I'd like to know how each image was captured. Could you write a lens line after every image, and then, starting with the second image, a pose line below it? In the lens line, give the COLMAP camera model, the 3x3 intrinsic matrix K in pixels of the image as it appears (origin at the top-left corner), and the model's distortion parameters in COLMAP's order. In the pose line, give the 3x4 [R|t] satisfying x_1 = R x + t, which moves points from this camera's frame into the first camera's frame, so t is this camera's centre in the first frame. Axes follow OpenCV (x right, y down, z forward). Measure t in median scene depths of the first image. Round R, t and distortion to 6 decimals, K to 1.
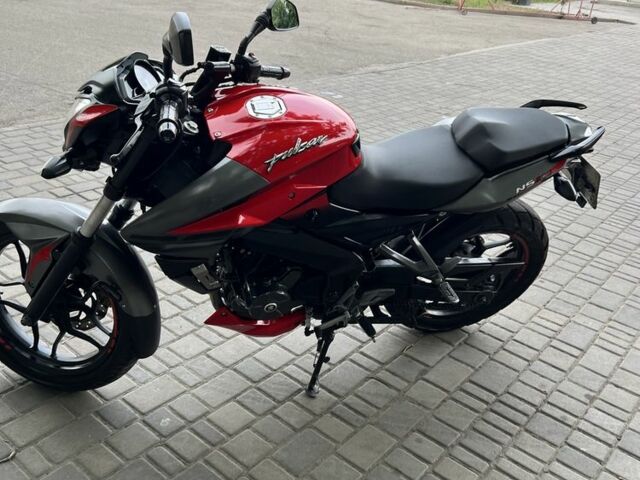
lens RADIAL K [[628.3, 0, 320.0], [0, 628.3, 240.0], [0, 0, 1]] dist [0.004448, -0.001655]
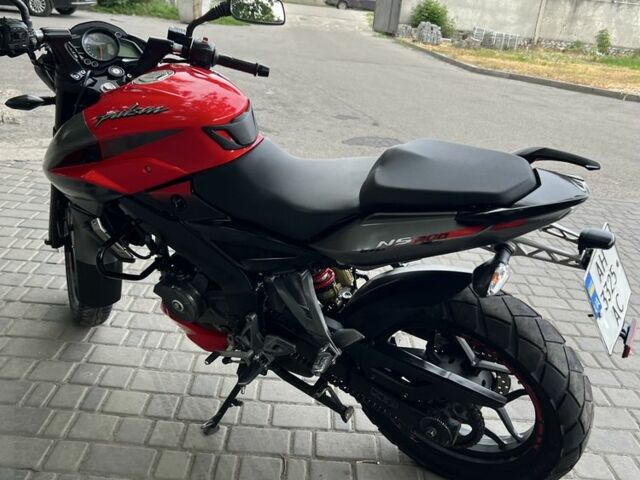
lens RADIAL K [[628.3, 0, 320.0], [0, 628.3, 240.0], [0, 0, 1]] dist [0.004448, -0.001655]
pose [[0.650724, 0.249234, -0.717245, 0.682202], [-0.371254, 0.928423, -0.014206, -0.047298], [0.662366, 0.275524, 0.696676, 0.447781]]
